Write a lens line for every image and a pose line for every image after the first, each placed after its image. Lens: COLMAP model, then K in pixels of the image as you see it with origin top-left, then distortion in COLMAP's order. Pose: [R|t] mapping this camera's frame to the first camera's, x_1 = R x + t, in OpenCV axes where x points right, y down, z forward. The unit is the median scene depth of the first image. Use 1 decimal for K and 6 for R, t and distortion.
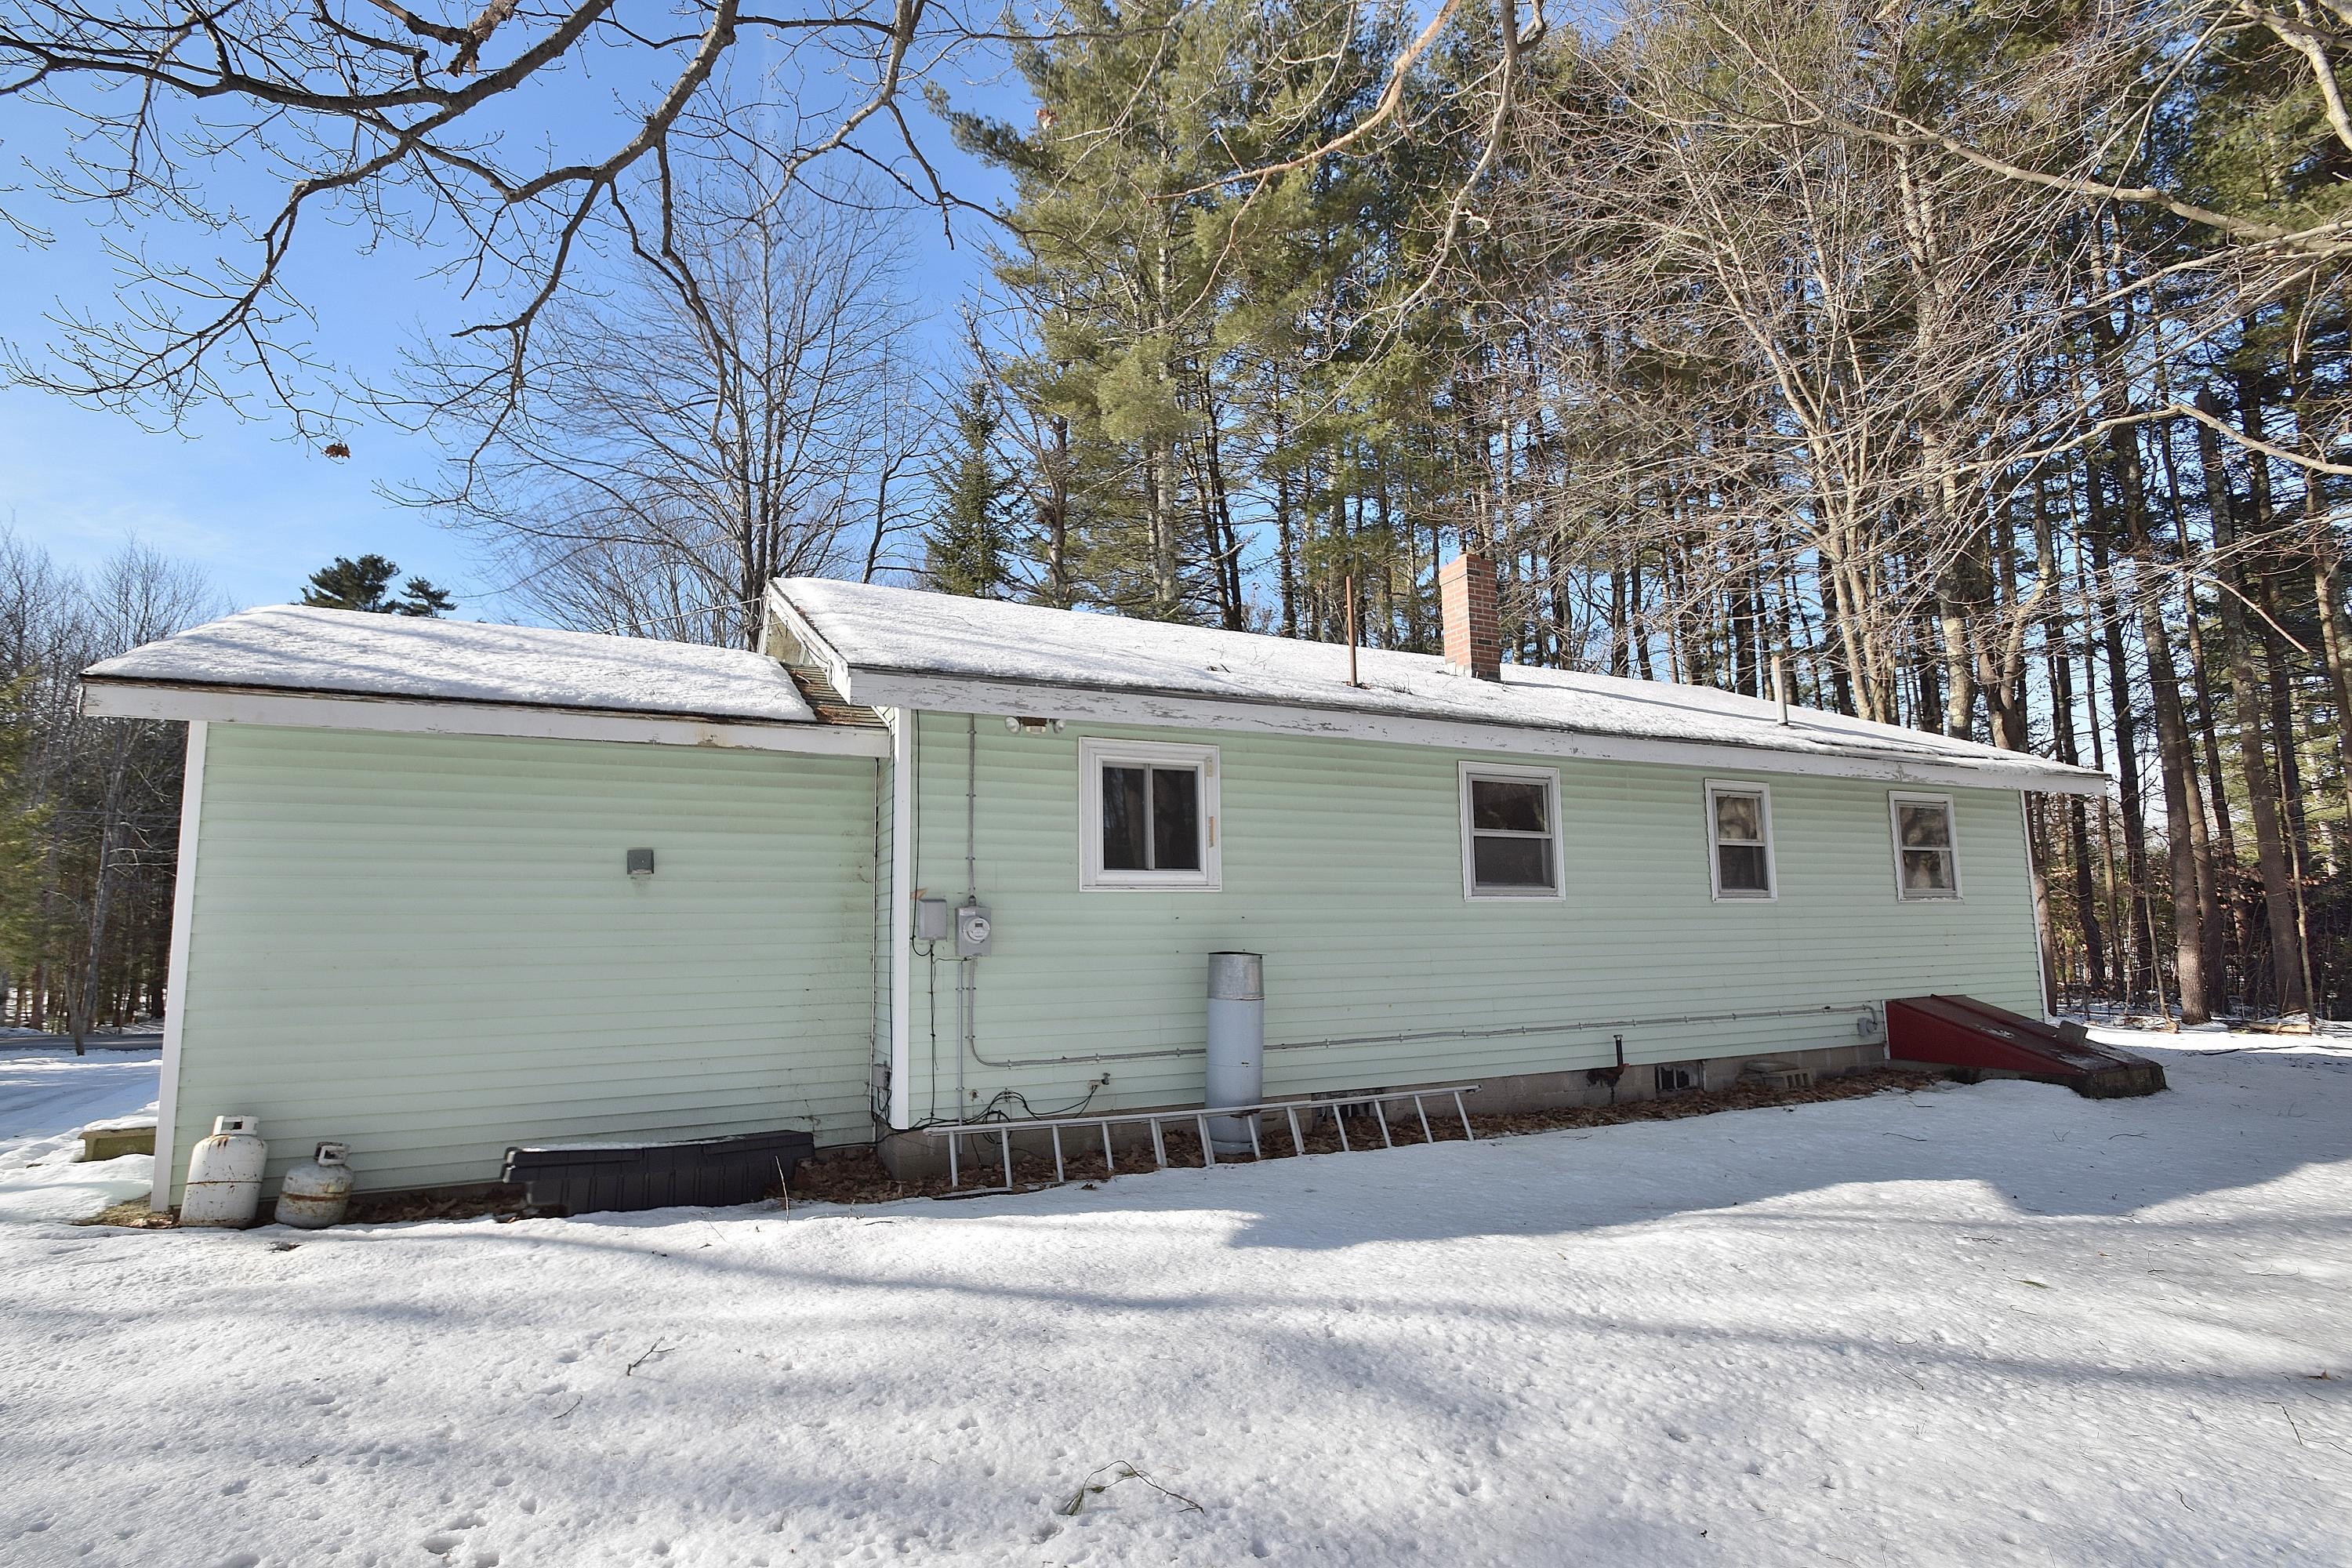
lens RADIAL K [[1037.1, 0, 1174.2], [0, 1037.1, 786.4], [0, 0, 1]] dist [-0.000813, -0.004105]
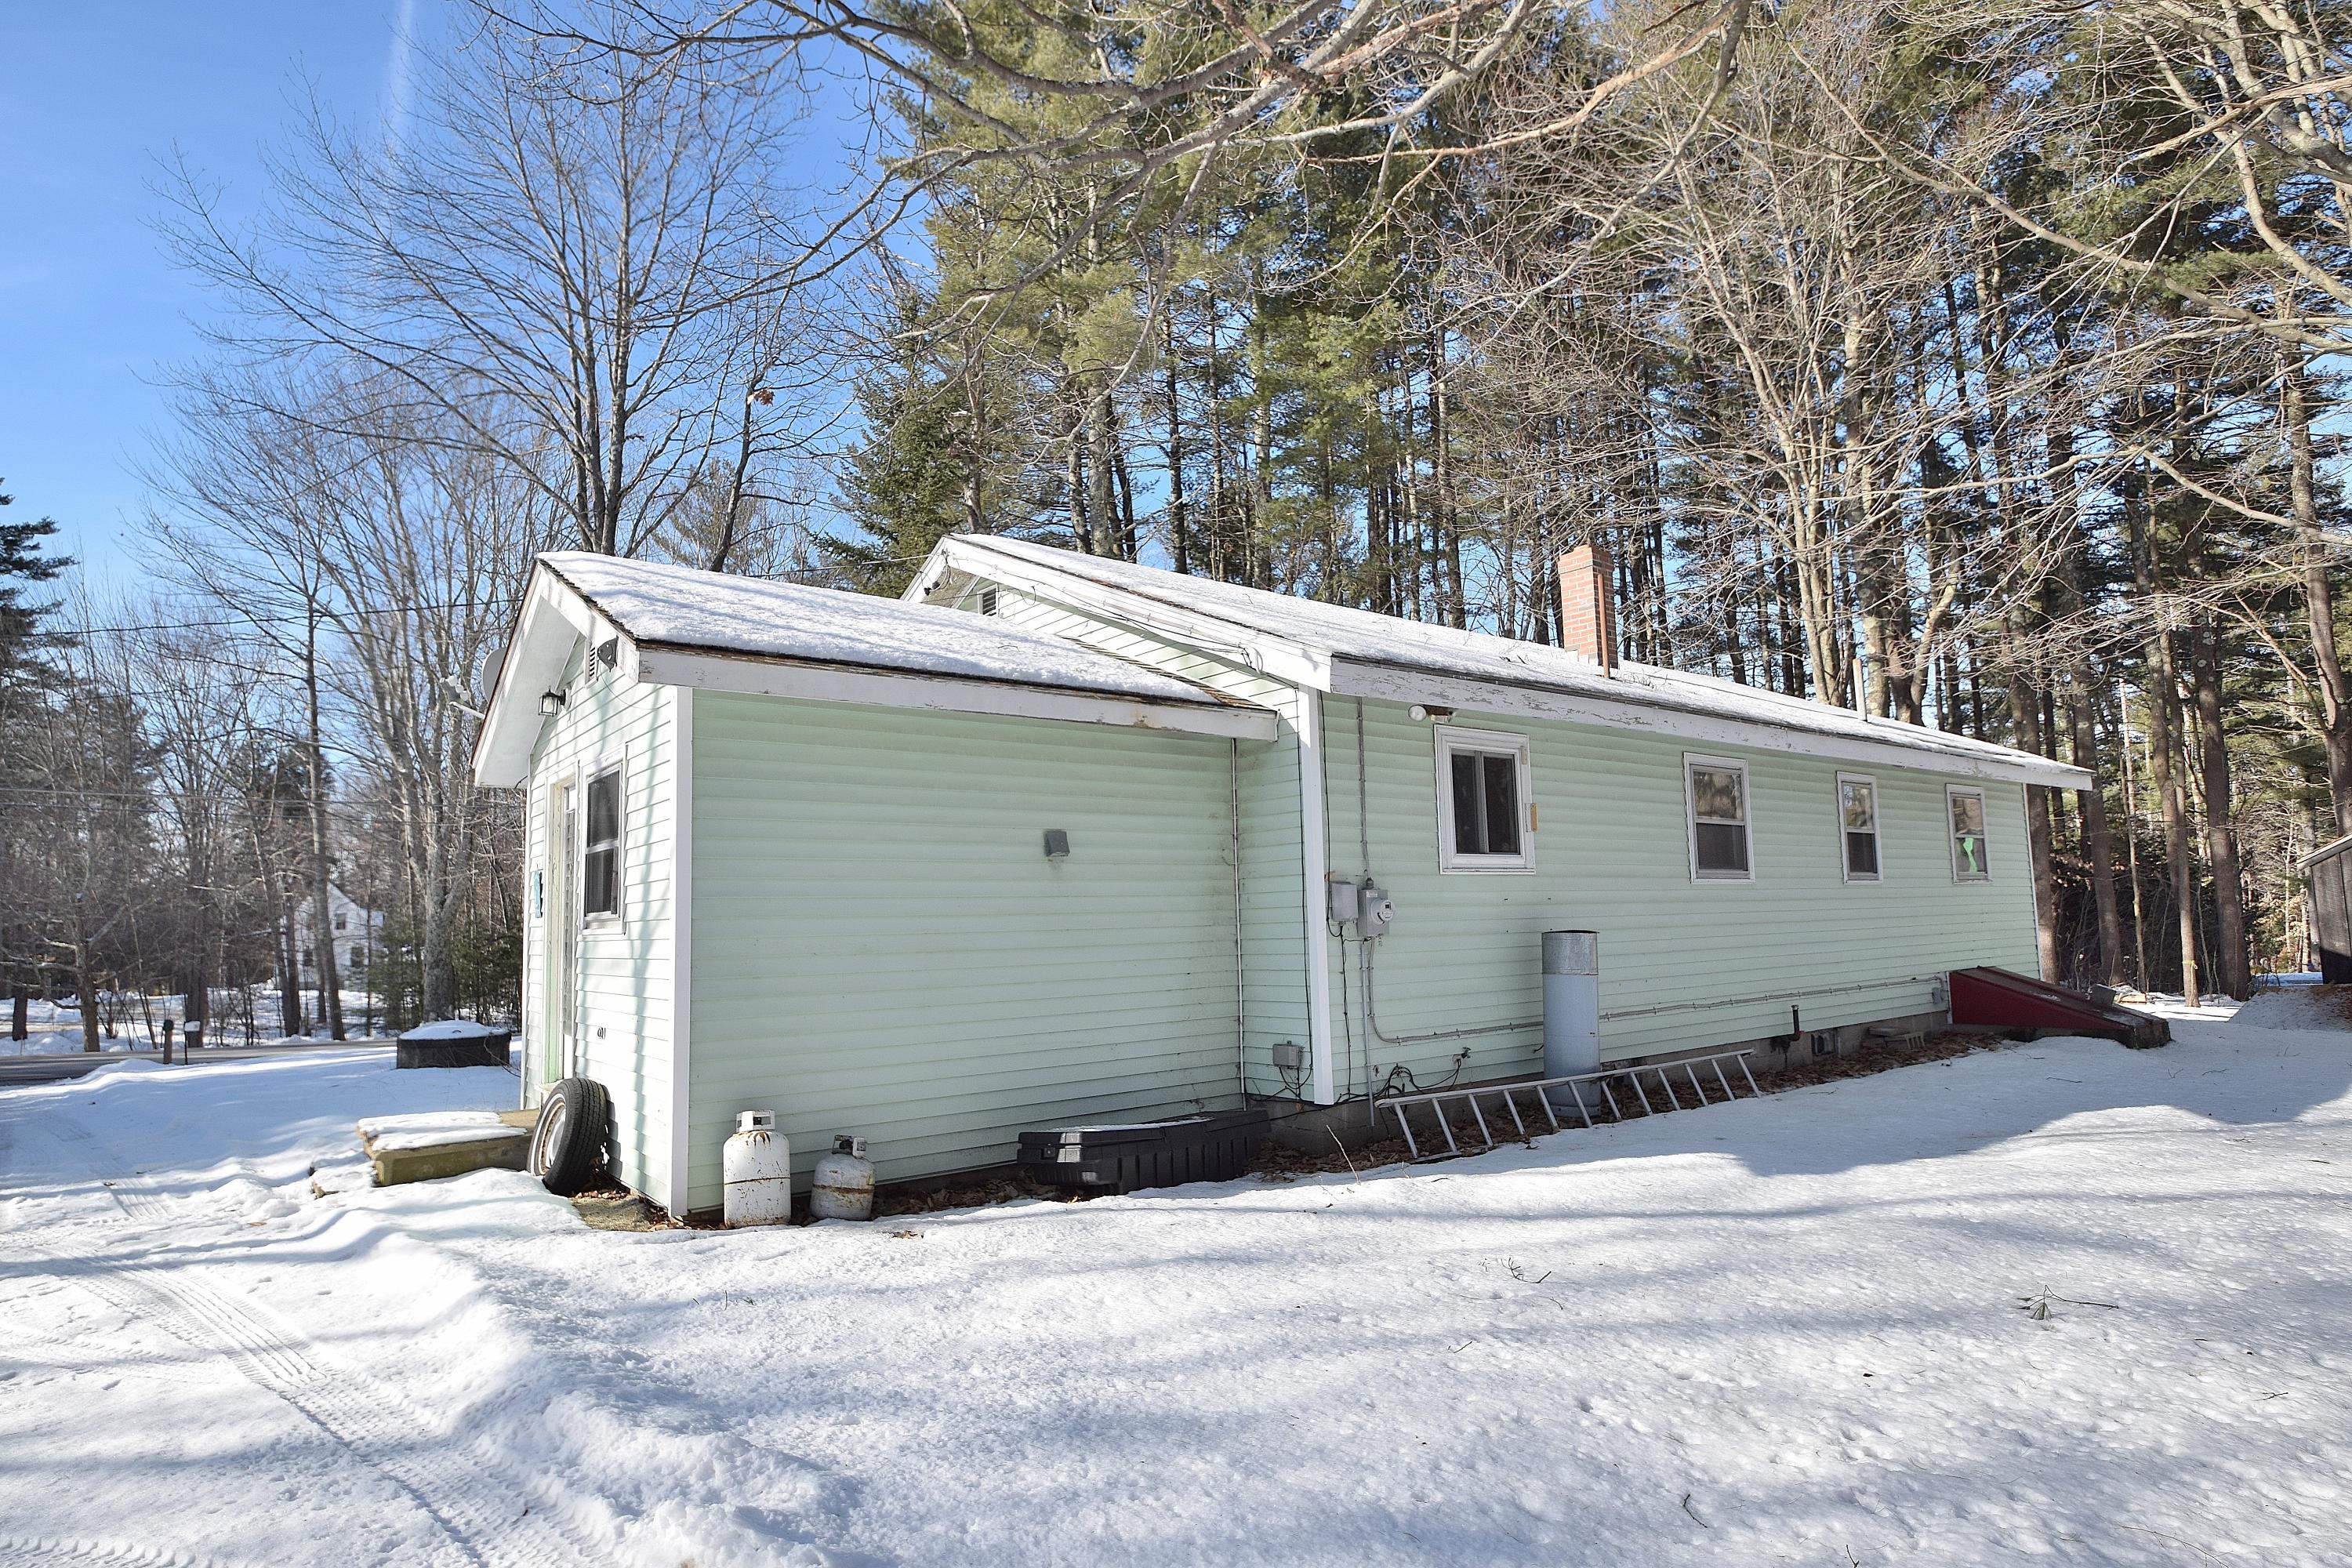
lens RADIAL K [[1205.3, 0, 1174.7], [0, 1205.3, 783.8], [0, 0, 1]] dist [-0.017848, 0.002558]
pose [[0.976680, 0.014472, 0.214213, -0.627686], [-0.018614, 0.999677, 0.017330, -0.005126], [-0.213893, -0.020913, 0.976633, -0.119950]]
